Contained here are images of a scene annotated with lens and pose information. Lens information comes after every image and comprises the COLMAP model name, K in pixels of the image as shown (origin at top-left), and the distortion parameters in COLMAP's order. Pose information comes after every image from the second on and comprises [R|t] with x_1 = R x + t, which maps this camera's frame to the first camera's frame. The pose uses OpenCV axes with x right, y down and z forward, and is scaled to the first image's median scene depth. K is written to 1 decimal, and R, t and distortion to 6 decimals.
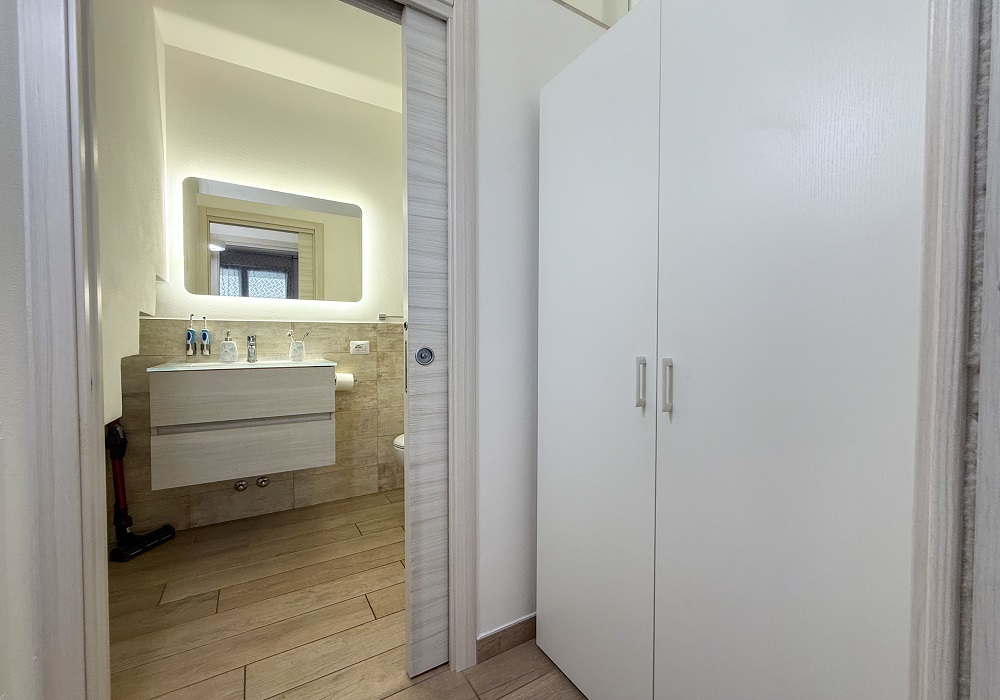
lens RADIAL K [[405.3, 0, 499.8], [0, 405.3, 349.9], [0, 0, 1]] dist [-0.001138, 0.000043]
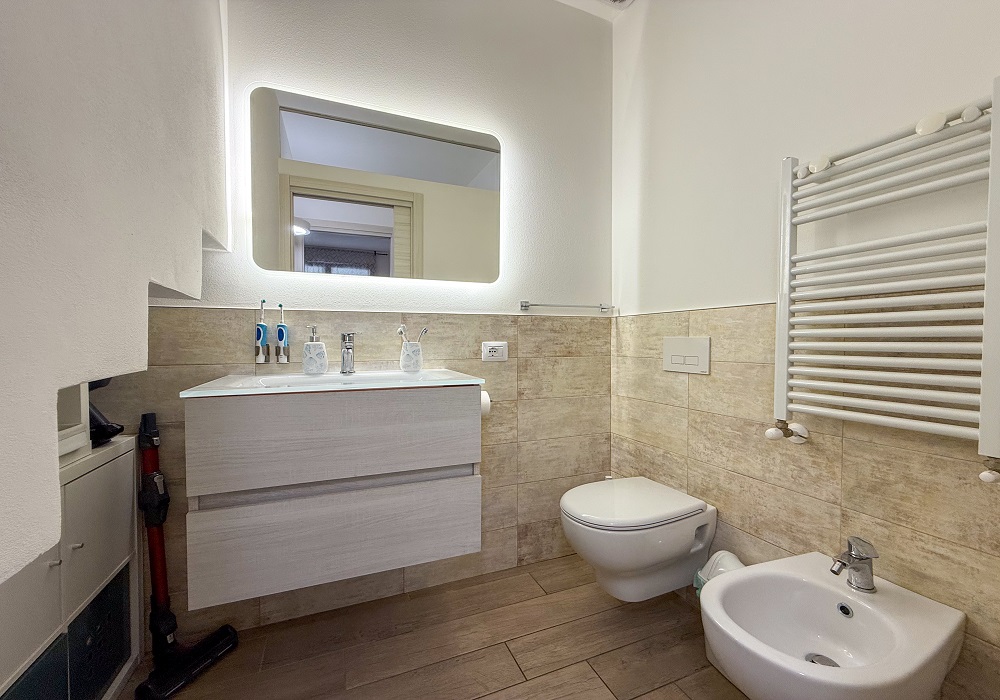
lens RADIAL K [[405.3, 0, 500.8], [0, 405.3, 349.5], [0, 0, 1]] dist [-0.001138, 0.000043]
pose [[0.988104, 0.003291, -0.153754, -0.259587], [-0.003380, 0.999994, -0.000317, -0.009535], [0.153752, 0.000832, 0.988109, 0.381631]]
